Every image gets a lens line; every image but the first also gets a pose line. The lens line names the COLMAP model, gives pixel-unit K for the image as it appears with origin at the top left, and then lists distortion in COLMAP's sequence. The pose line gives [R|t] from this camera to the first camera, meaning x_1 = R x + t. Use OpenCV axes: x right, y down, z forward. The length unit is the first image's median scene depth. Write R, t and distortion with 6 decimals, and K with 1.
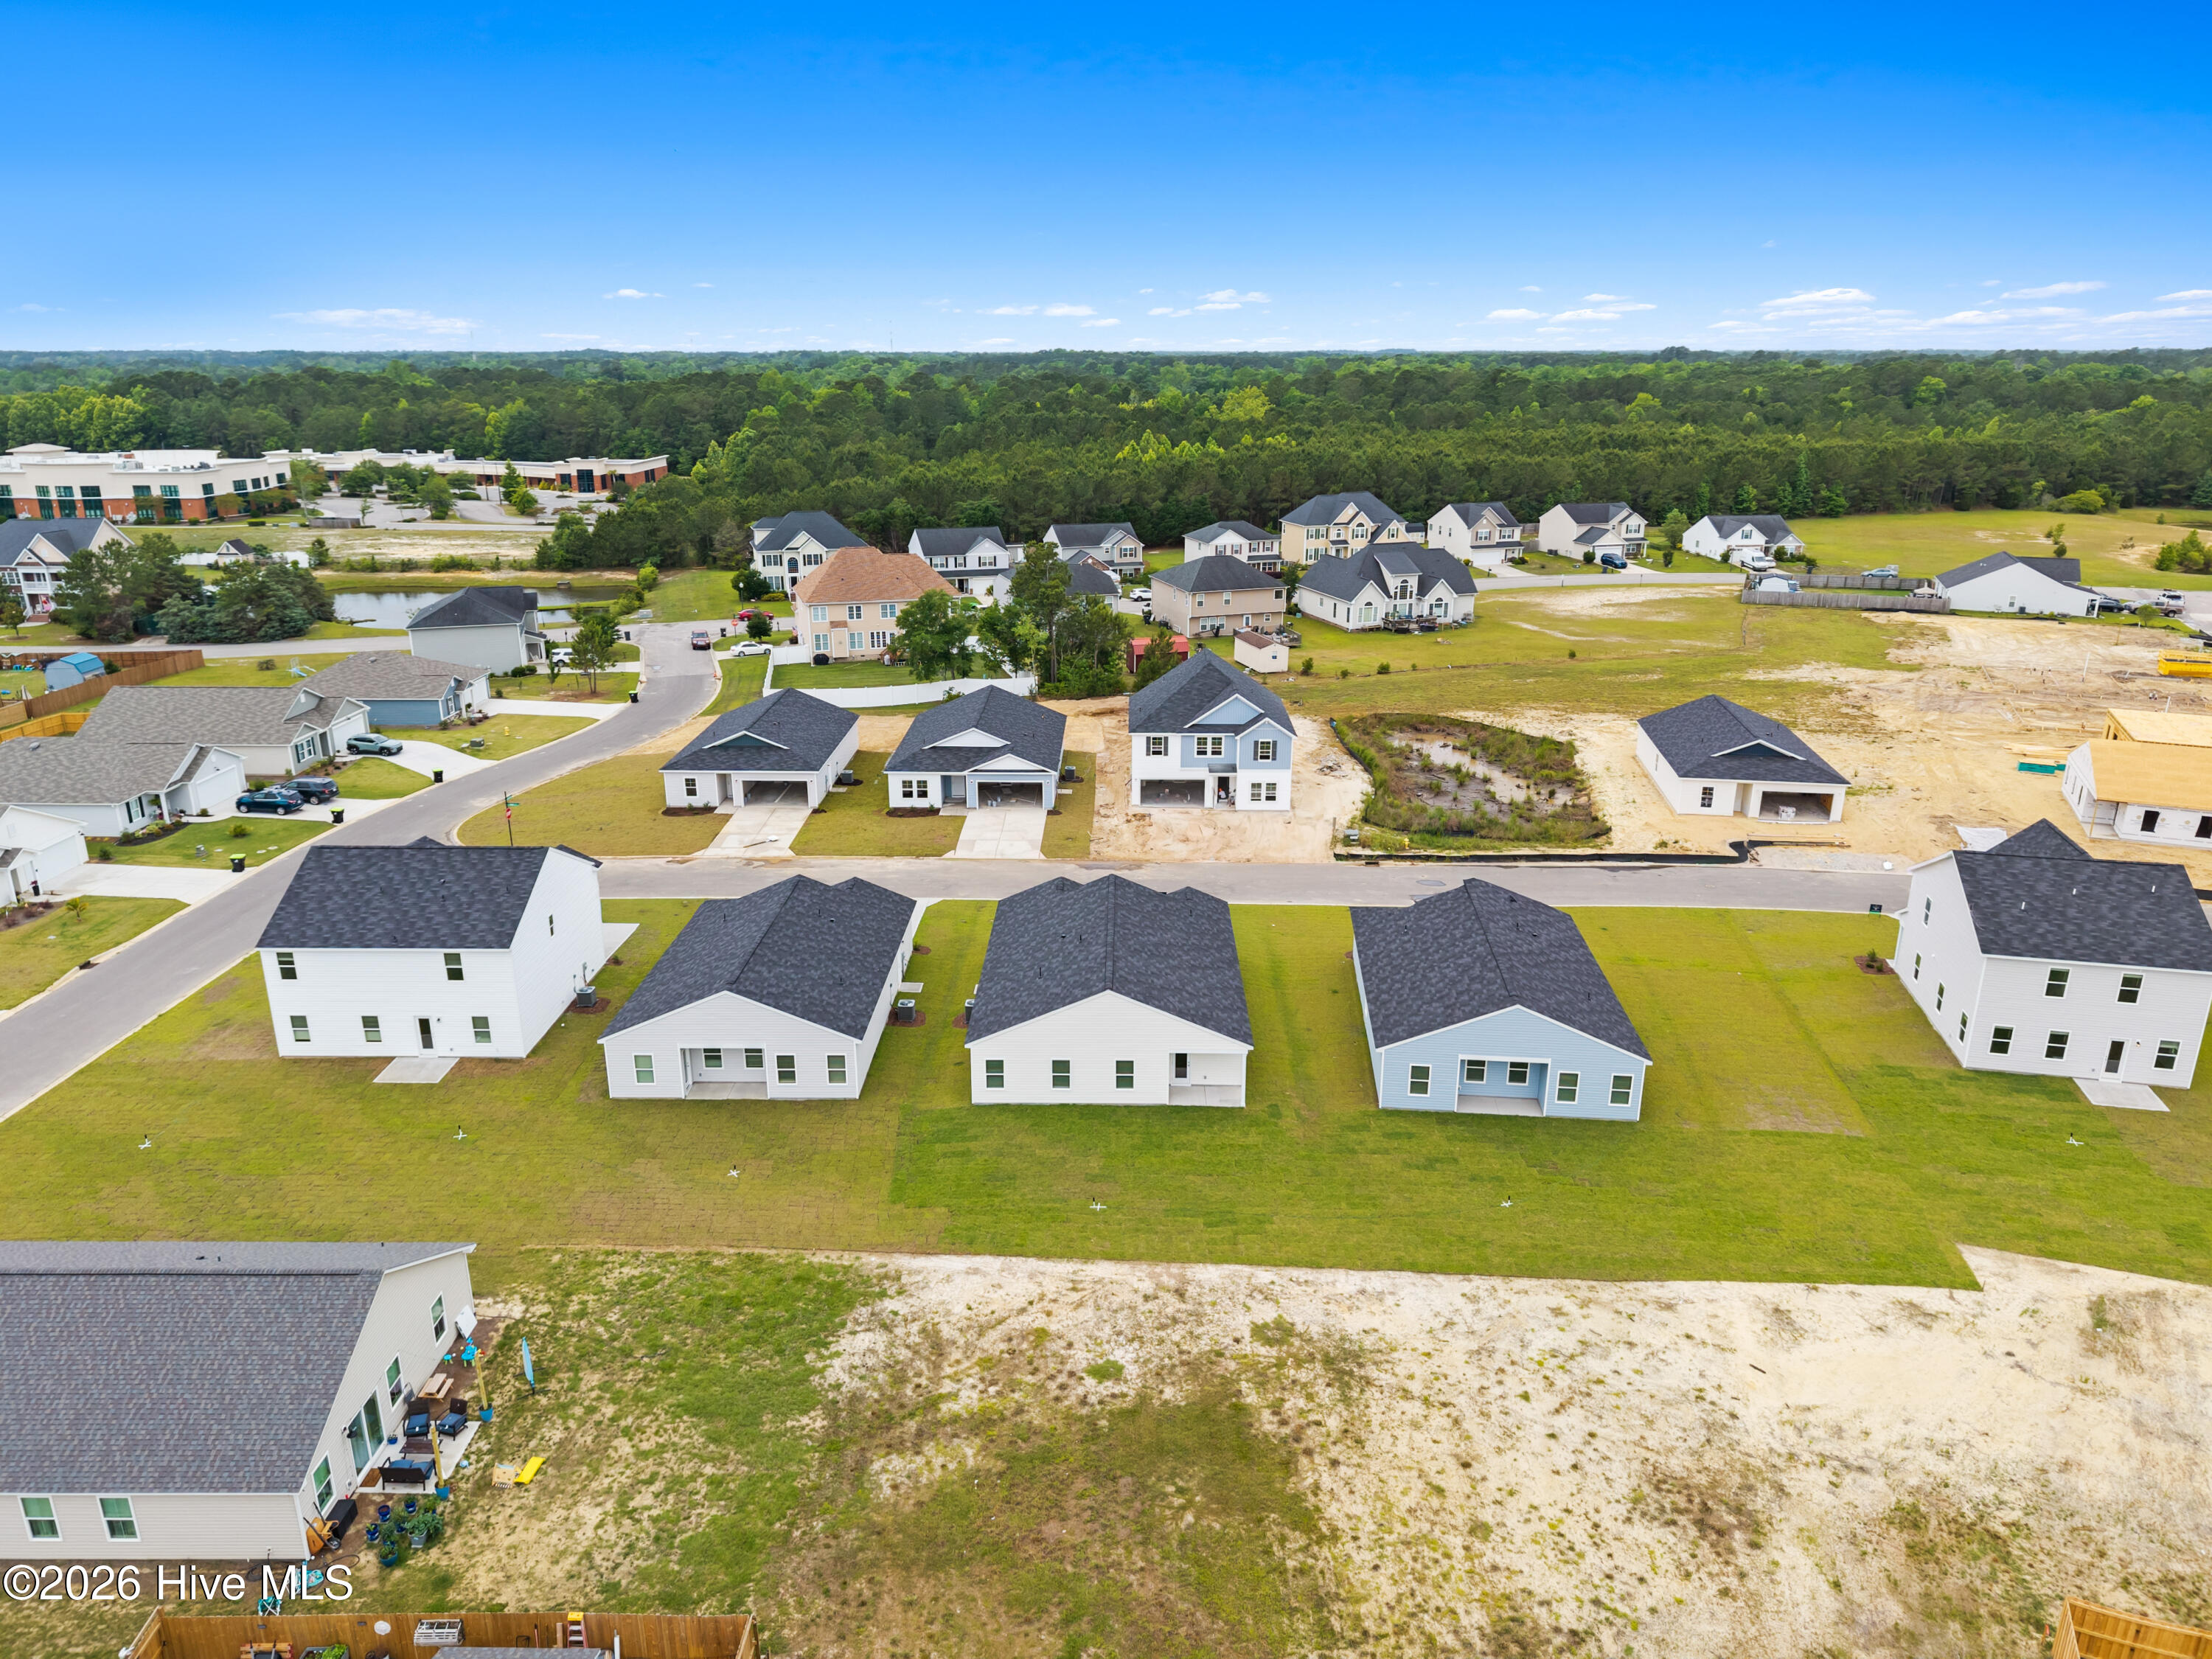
lens RADIAL K [[1490.9, 0, 1106.0], [0, 1490.9, 829.5], [0, 0, 1]] dist [0.043670, -0.051840]
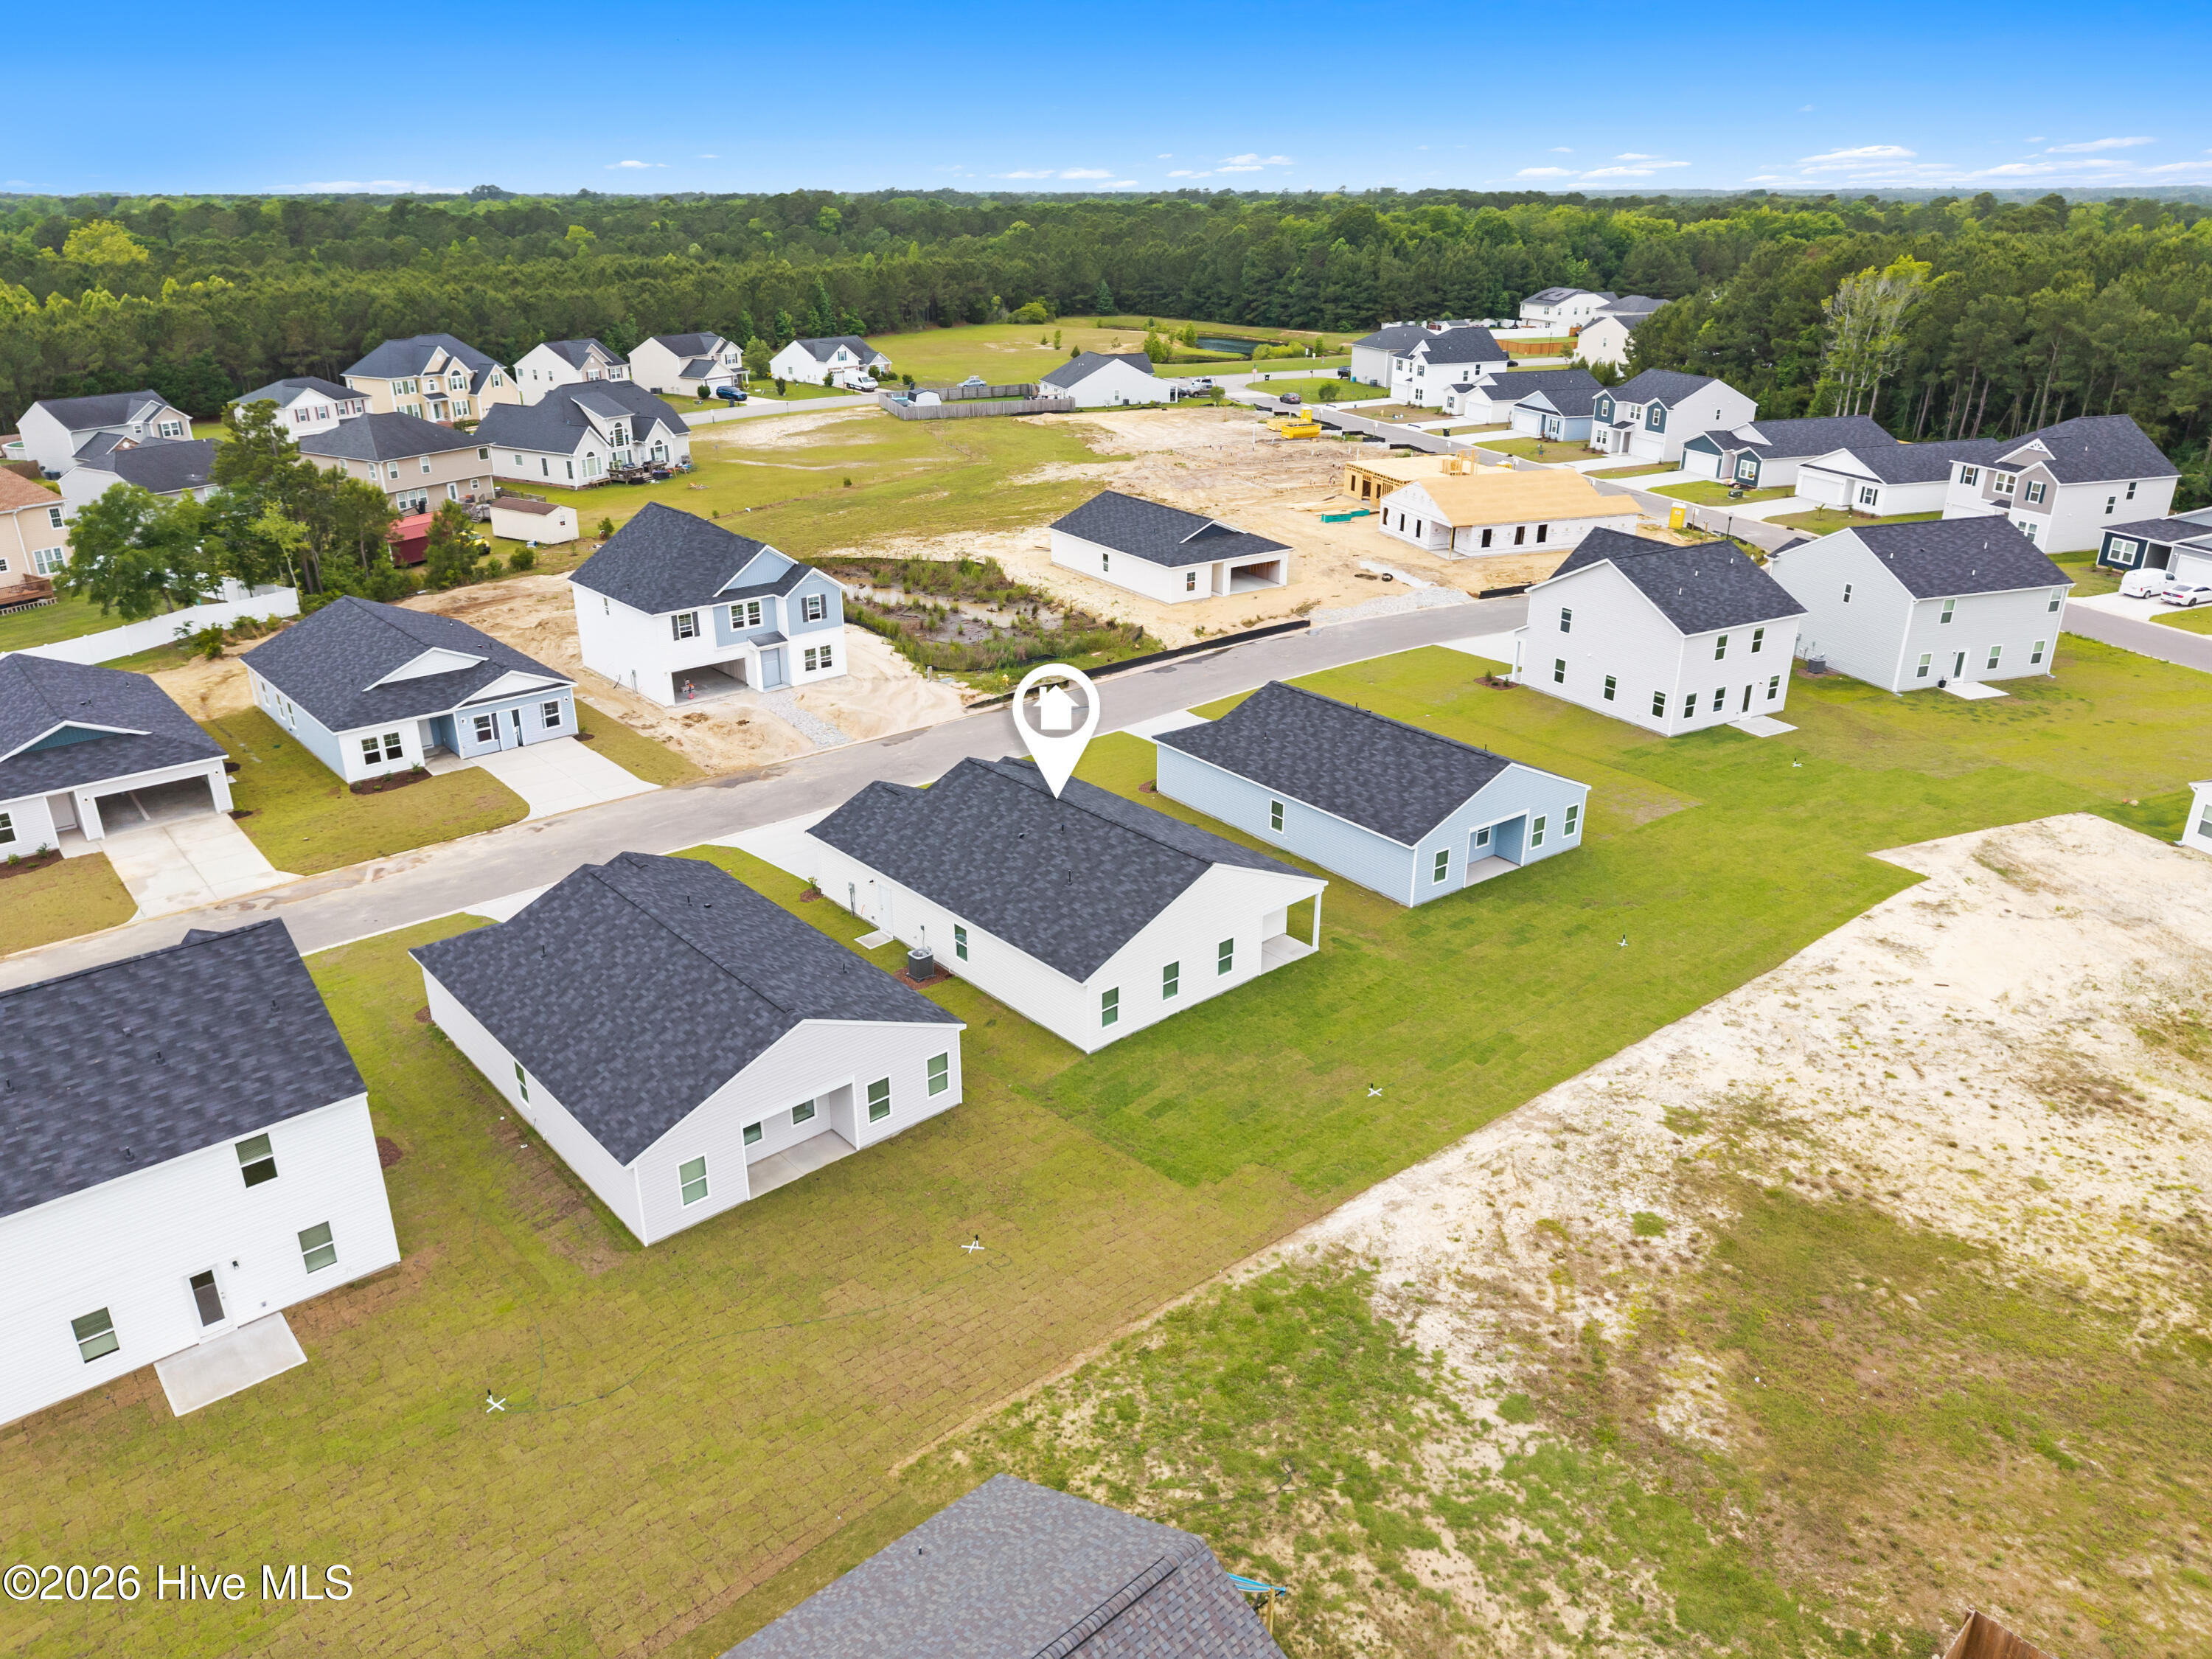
lens RADIAL K [[1526.9, 0, 1106.0], [0, 1526.9, 829.5], [0, 0, 1]] dist [0.042711, -0.053191]
pose [[0.739944, -0.259480, 0.620607, -0.356875], [0.207726, 0.965655, 0.156077, -0.034753], [-0.639791, 0.013428, 0.768431, 0.243595]]
